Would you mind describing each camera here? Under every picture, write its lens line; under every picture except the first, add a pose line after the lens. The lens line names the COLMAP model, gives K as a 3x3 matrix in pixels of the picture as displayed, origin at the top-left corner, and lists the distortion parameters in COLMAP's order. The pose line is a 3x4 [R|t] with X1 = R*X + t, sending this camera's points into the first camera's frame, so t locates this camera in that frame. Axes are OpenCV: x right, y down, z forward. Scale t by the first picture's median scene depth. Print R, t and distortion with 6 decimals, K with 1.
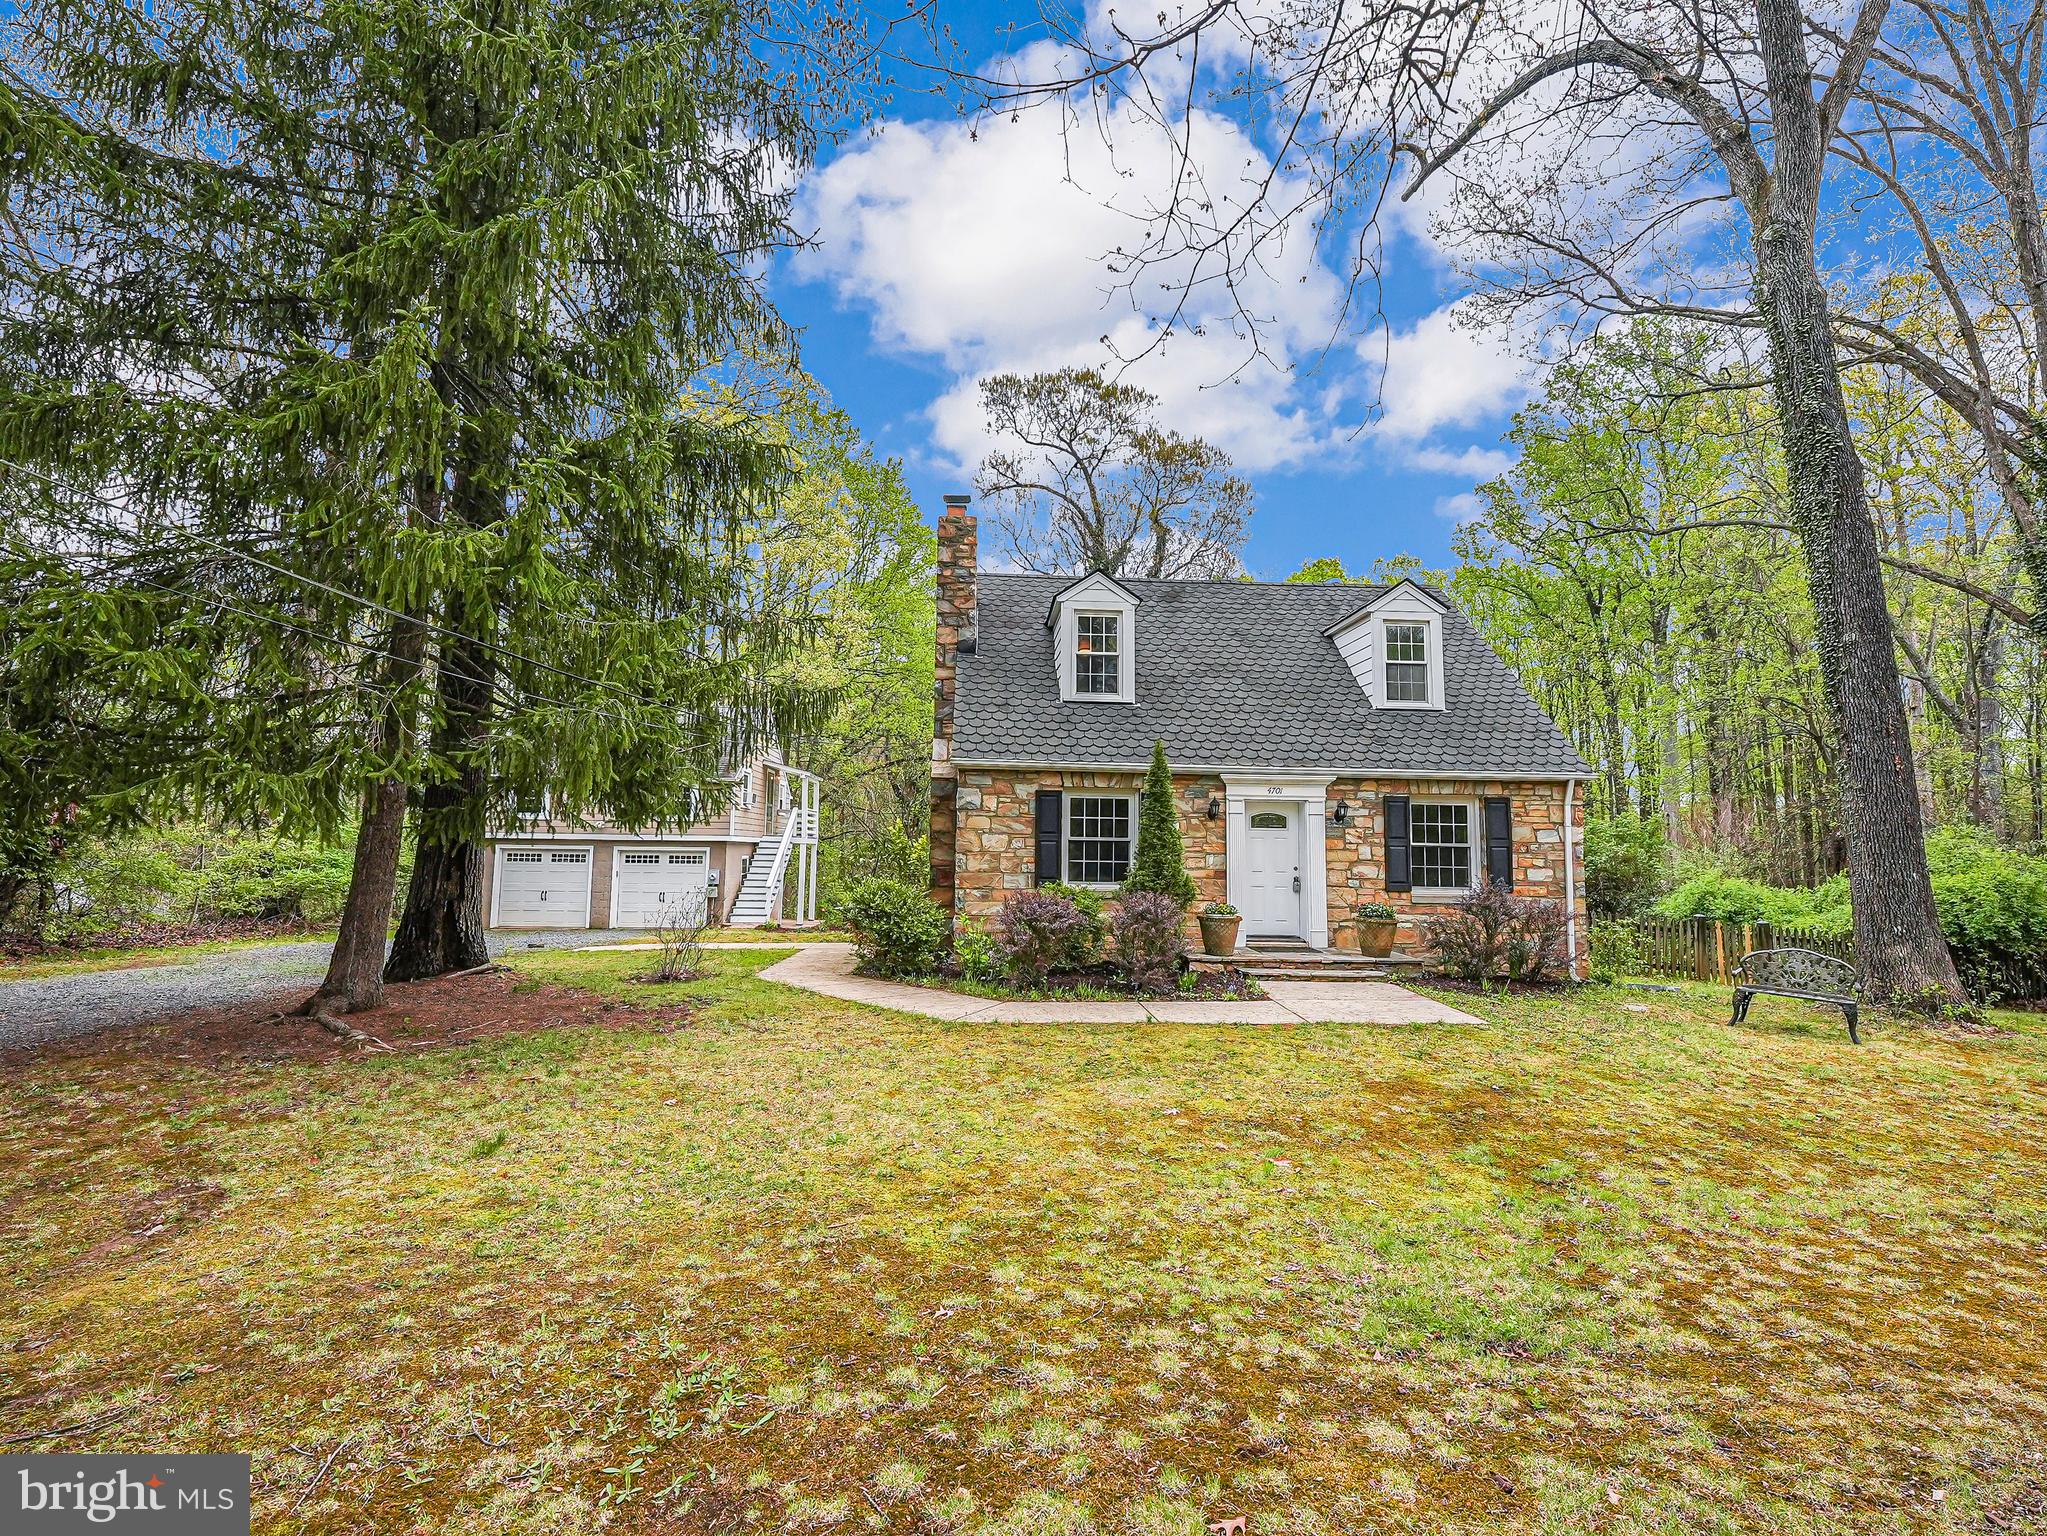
lens RADIAL K [[917.1, 0, 1014.6], [0, 917.1, 757.0], [0, 0, 1]] dist [-0.001039, -0.000005]
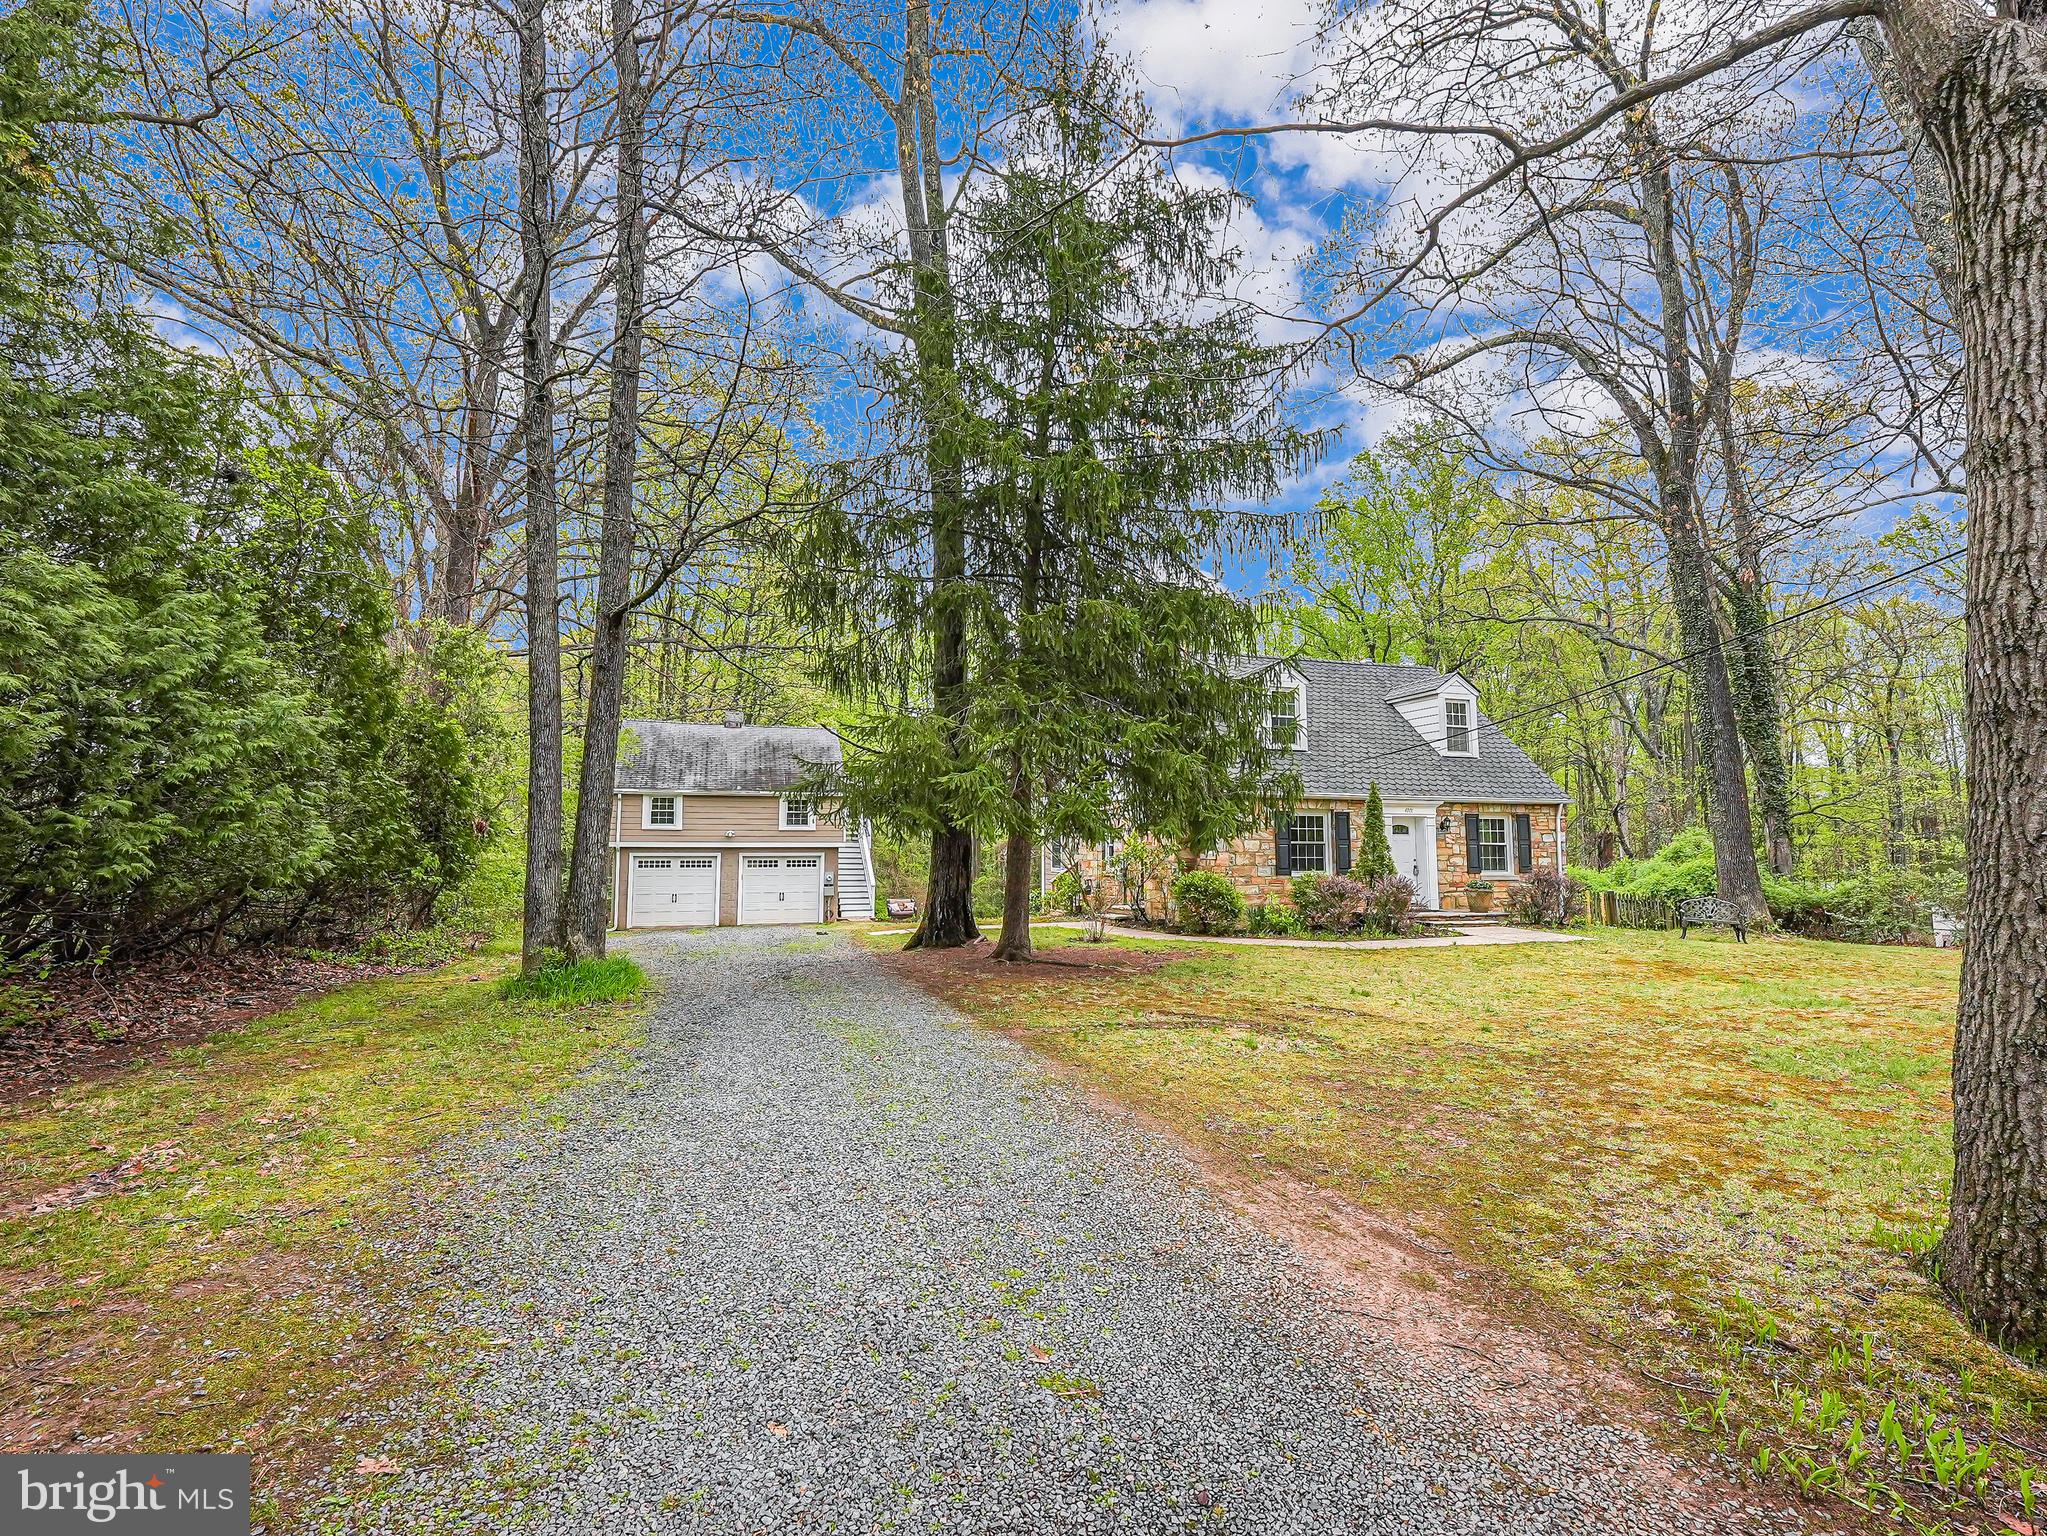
lens RADIAL K [[917.1, 0, 1014.6], [0, 917.1, 757.0], [0, 0, 1]] dist [-0.001039, -0.000005]
pose [[0.965760, 0.012951, 0.259112, -0.762945], [-0.012974, 0.999915, -0.001621, -0.042607], [-0.259111, -0.001796, 0.965846, -0.331747]]
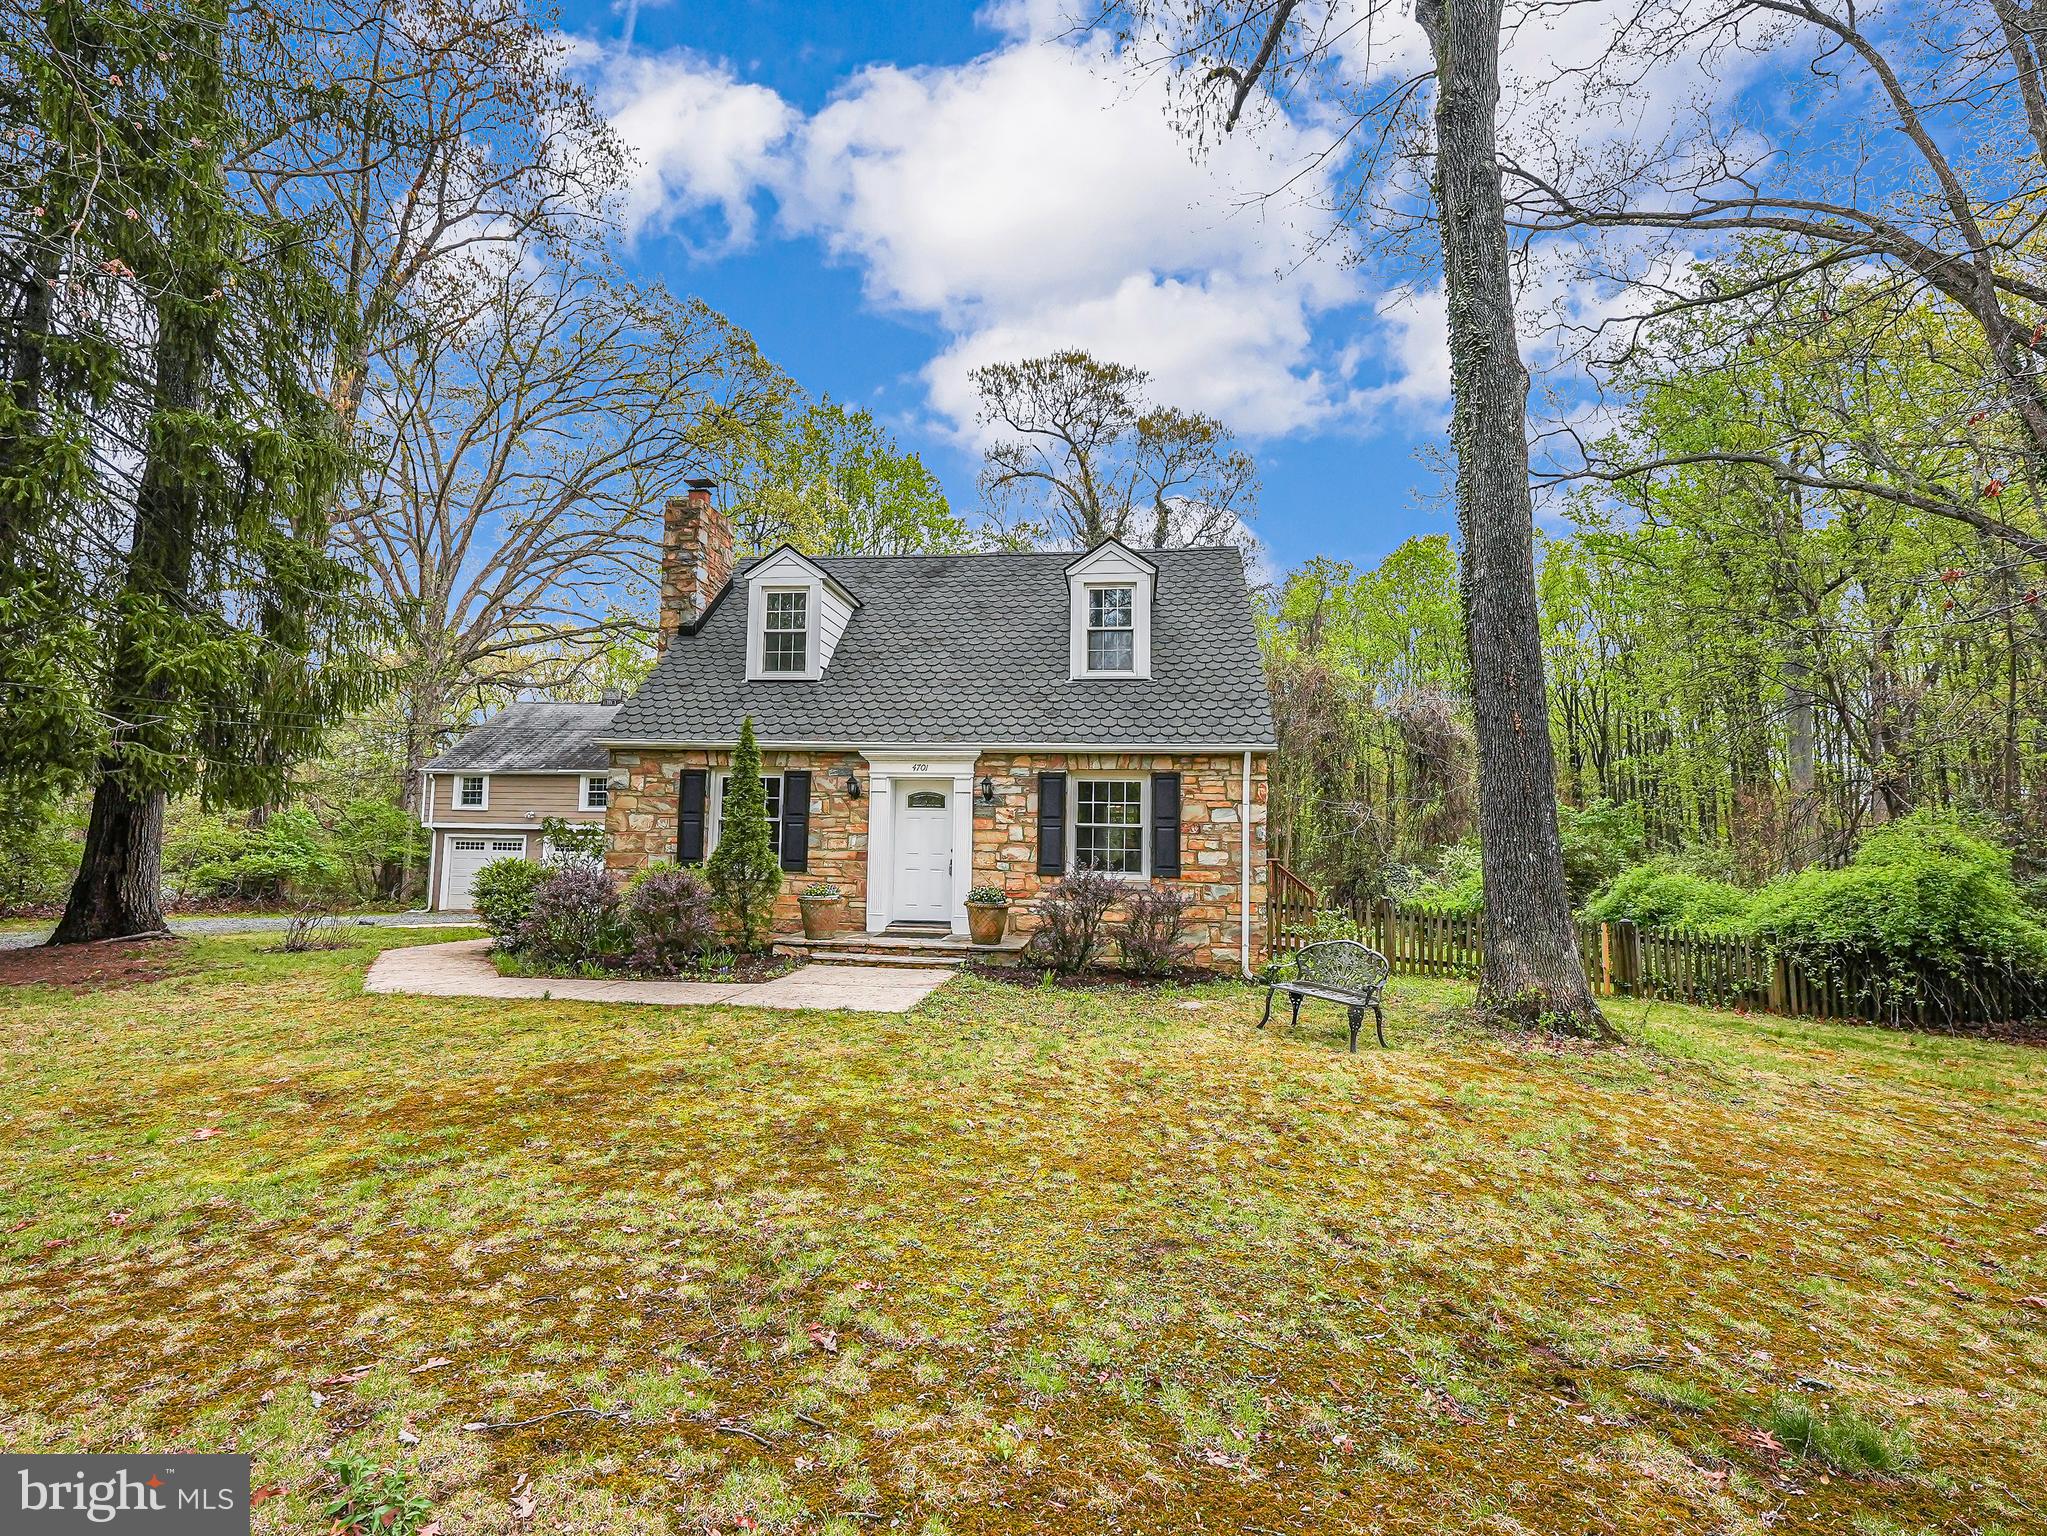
lens RADIAL K [[917.1, 0, 1014.6], [0, 917.1, 757.0], [0, 0, 1]] dist [-0.001039, -0.000005]
pose [[0.985753, -0.013276, -0.167678, 0.532299], [0.013533, 0.999908, 0.000394, 0.026485], [0.167657, -0.002658, 0.985842, 0.084565]]
